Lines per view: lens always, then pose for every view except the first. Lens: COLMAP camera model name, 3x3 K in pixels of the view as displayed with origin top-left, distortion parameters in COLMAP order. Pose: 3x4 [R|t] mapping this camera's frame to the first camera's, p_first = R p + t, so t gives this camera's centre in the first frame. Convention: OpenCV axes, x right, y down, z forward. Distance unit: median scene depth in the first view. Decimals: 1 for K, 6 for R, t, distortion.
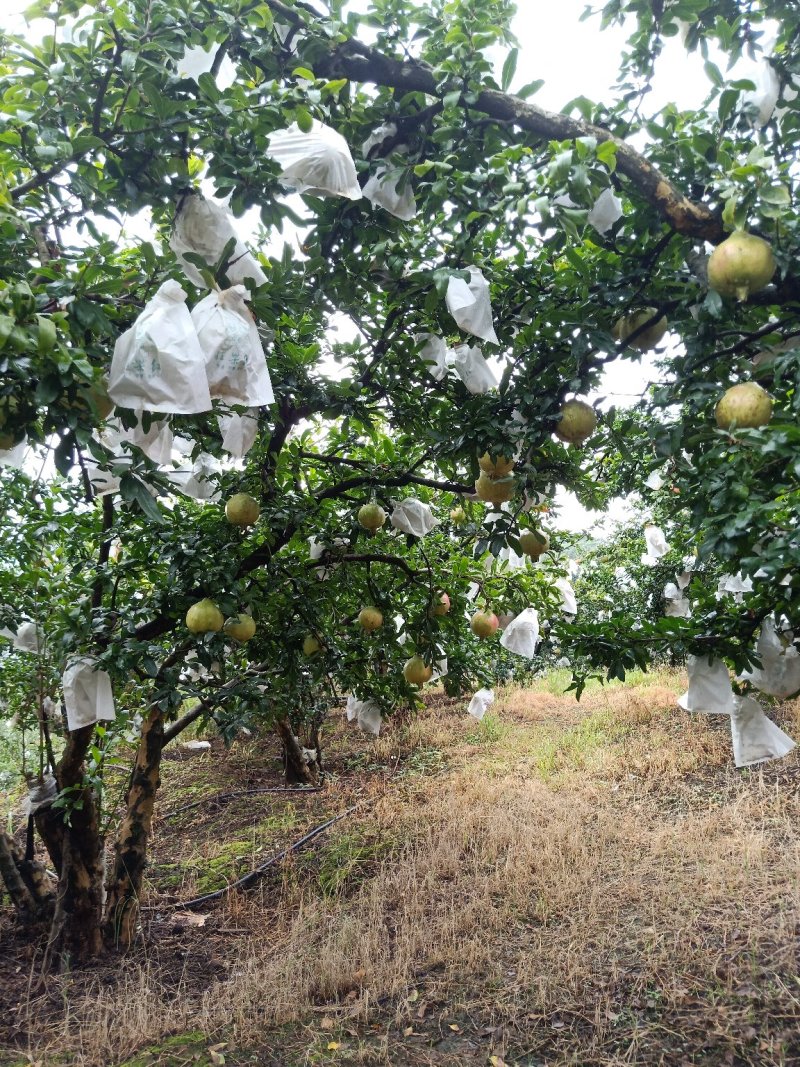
lens RADIAL K [[801.8, 0, 408.0], [0, 801.8, 533.7], [0, 0, 1]] dist [0.022771, -0.011951]
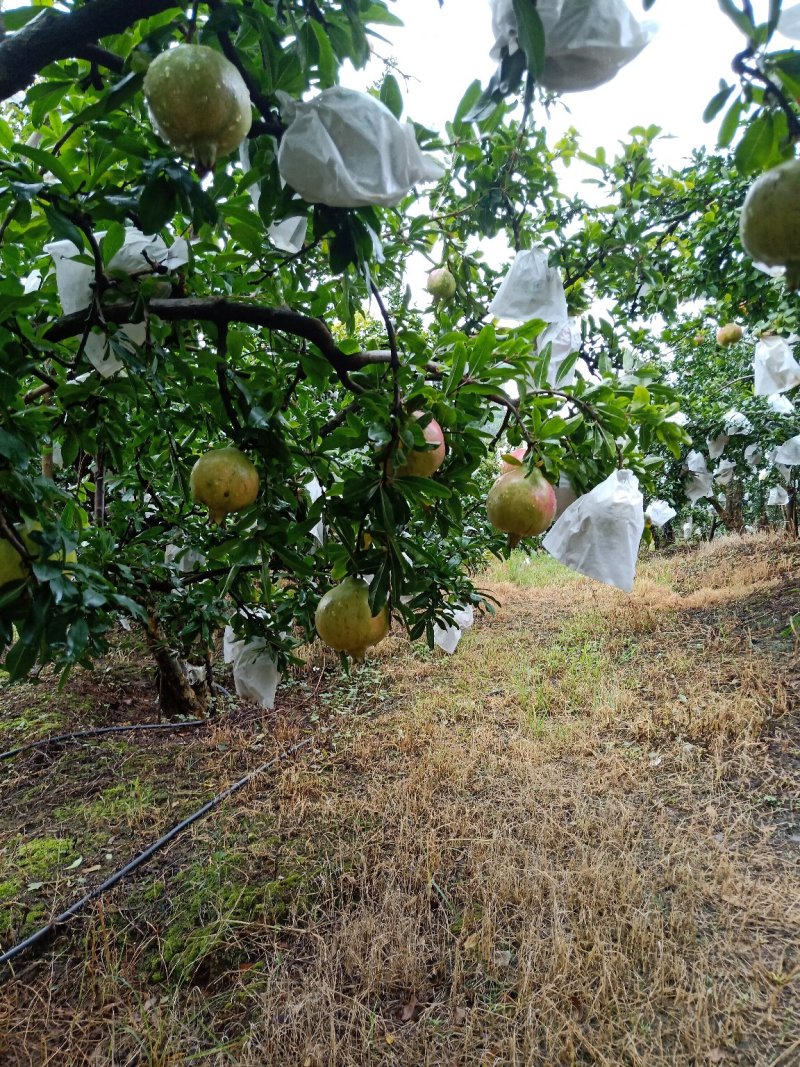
lens RADIAL K [[801.8, 0, 405.2], [0, 801.8, 537.7], [0, 0, 1]] dist [0.022771, -0.011951]
pose [[0.996490, 0.027065, 0.079219, 0.003809], [-0.039742, 0.985806, 0.163116, 0.044420], [-0.073680, -0.165691, 0.983421, 0.411158]]
